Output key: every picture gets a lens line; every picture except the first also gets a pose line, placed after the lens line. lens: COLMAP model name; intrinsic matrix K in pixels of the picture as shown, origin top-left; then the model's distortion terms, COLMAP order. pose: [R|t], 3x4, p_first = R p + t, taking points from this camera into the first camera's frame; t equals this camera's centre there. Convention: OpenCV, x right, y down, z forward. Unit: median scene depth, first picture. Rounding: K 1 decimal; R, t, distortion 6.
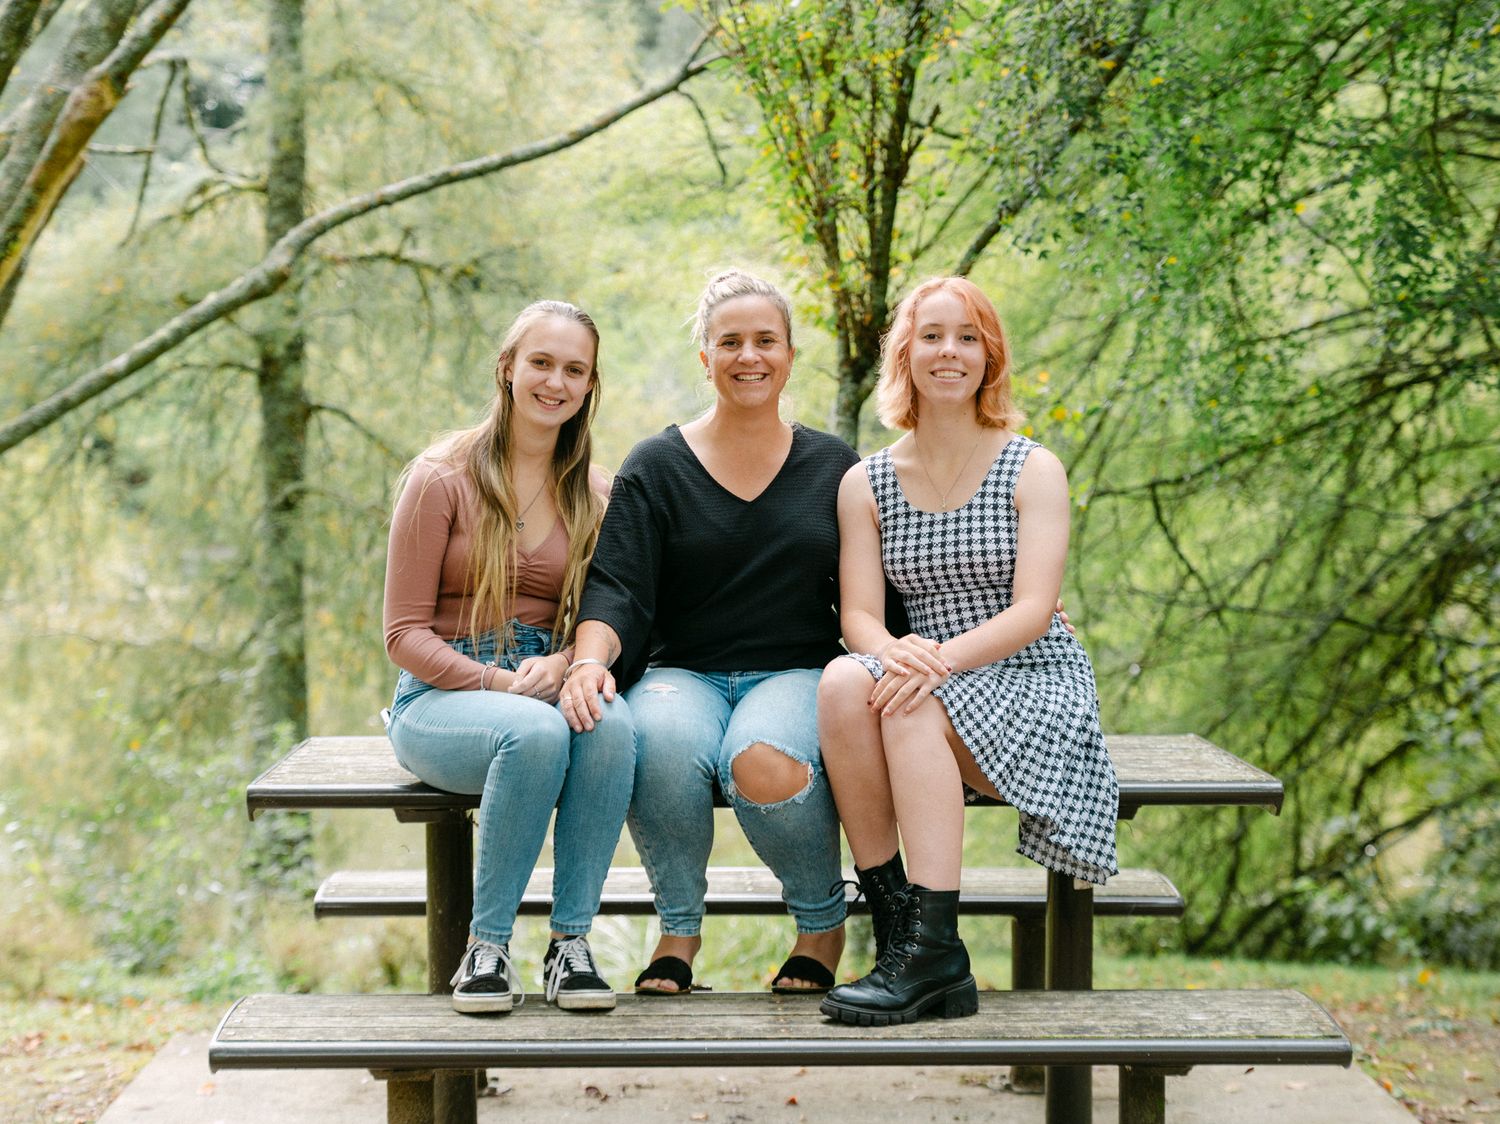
lens RADIAL K [[2702.1, 0, 750.0], [0, 2702.1, 562.0], [0, 0, 1]] dist [0.000268, -0.090177]
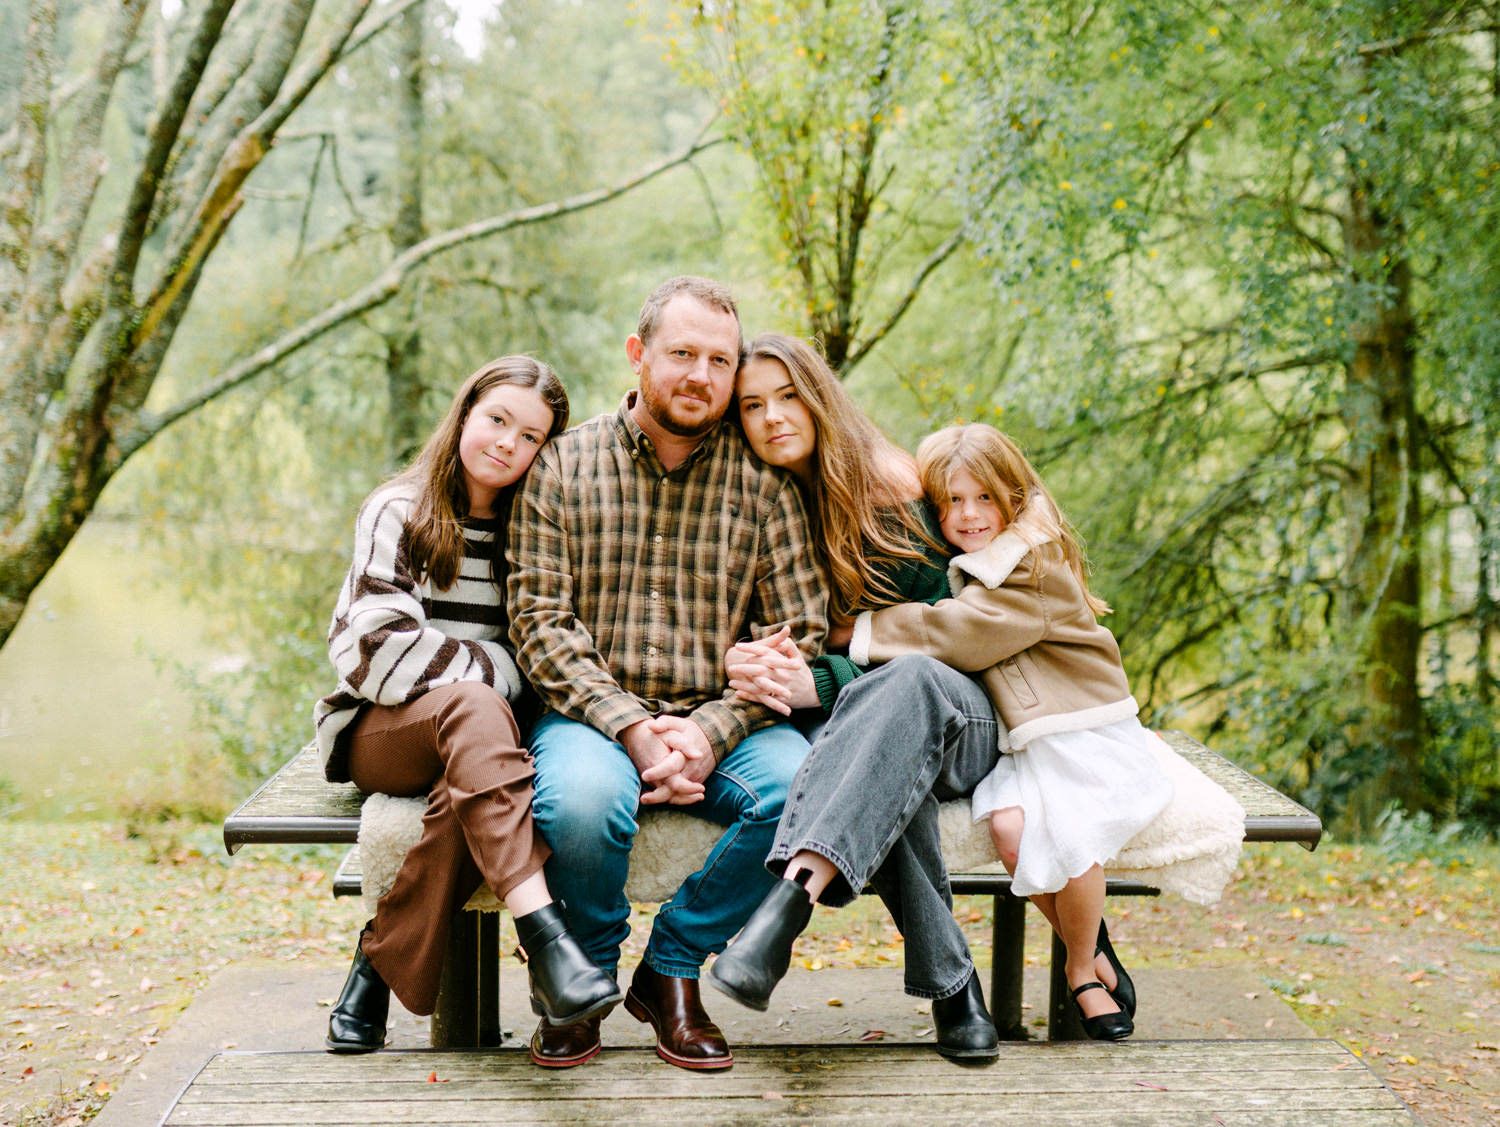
lens RADIAL K [[1551.1, 0, 750.0], [0, 1551.1, 563.5], [0, 0, 1]] dist [-0.002186, 0.005127]
pose [[0.999604, 0.017990, 0.021658, -0.008126], [-0.019200, 0.998187, 0.057040, -0.015496], [-0.020593, -0.057433, 0.998137, 0.193105]]
